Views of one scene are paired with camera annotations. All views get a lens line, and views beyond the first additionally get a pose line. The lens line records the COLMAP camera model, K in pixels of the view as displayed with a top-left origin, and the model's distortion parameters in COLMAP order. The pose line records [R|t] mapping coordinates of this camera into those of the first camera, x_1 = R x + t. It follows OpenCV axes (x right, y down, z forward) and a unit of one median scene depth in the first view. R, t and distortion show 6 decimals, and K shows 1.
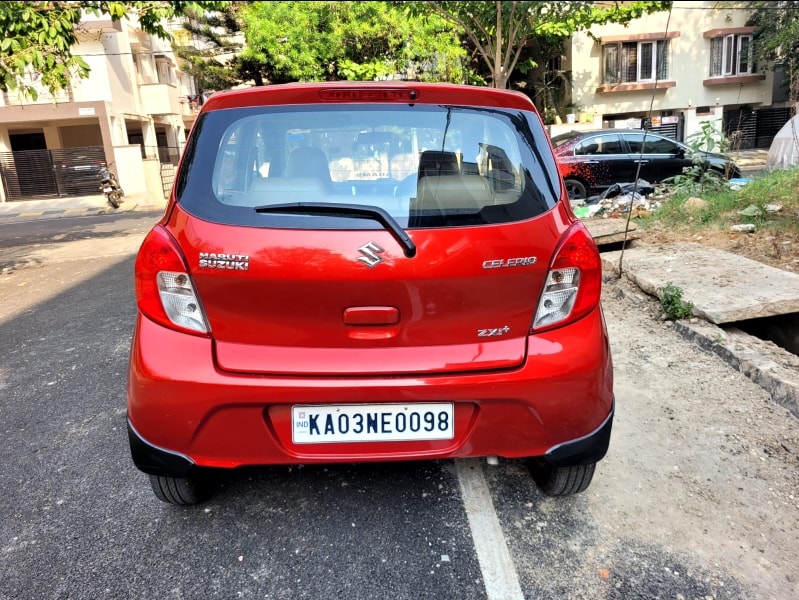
lens RADIAL K [[607.8, 0, 399.5], [0, 607.8, 300.0], [0, 0, 1]] dist [0.050416, -0.048195]
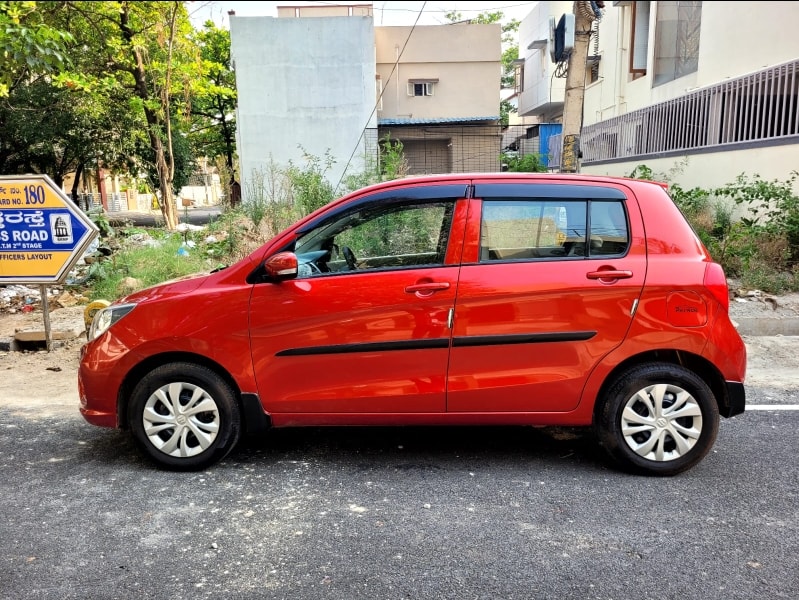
lens RADIAL K [[611.2, 0, 399.5], [0, 611.2, 300.0], [0, 0, 1]] dist [0.043309, -0.038375]
pose [[0.065356, -0.118799, 0.990765, -1.039199], [0.259420, 0.960770, 0.098090, -0.200835], [-0.963551, 0.250614, 0.093611, 0.833521]]
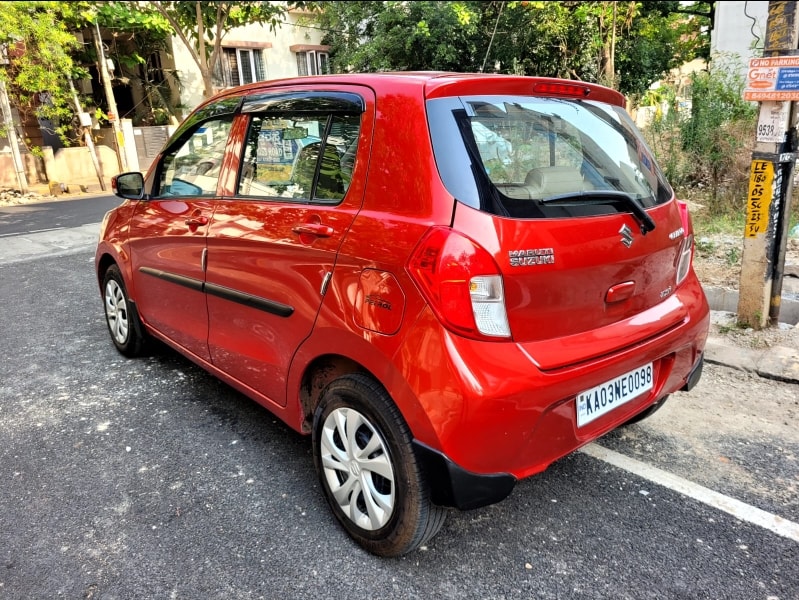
lens RADIAL K [[607.8, 0, 399.5], [0, 607.8, 300.0], [0, 0, 1]] dist [0.050416, -0.048195]
pose [[0.775790, -0.150398, 0.612805, -0.498679], [0.153192, 0.987015, 0.048303, -0.035683], [-0.612113, 0.056403, 0.788756, 0.181386]]
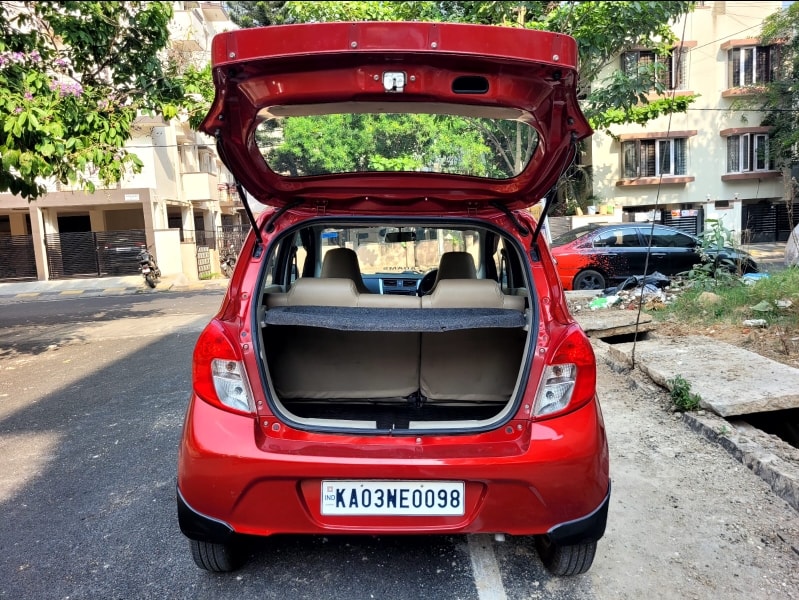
lens RADIAL K [[611.2, 0, 399.5], [0, 611.2, 300.0], [0, 0, 1]] dist [0.043309, -0.038375]
pose [[0.998999, 0.018506, -0.040728, 0.004420], [-0.023747, 0.990937, -0.132210, -0.005696], [0.037912, 0.133045, 0.990385, -0.085057]]
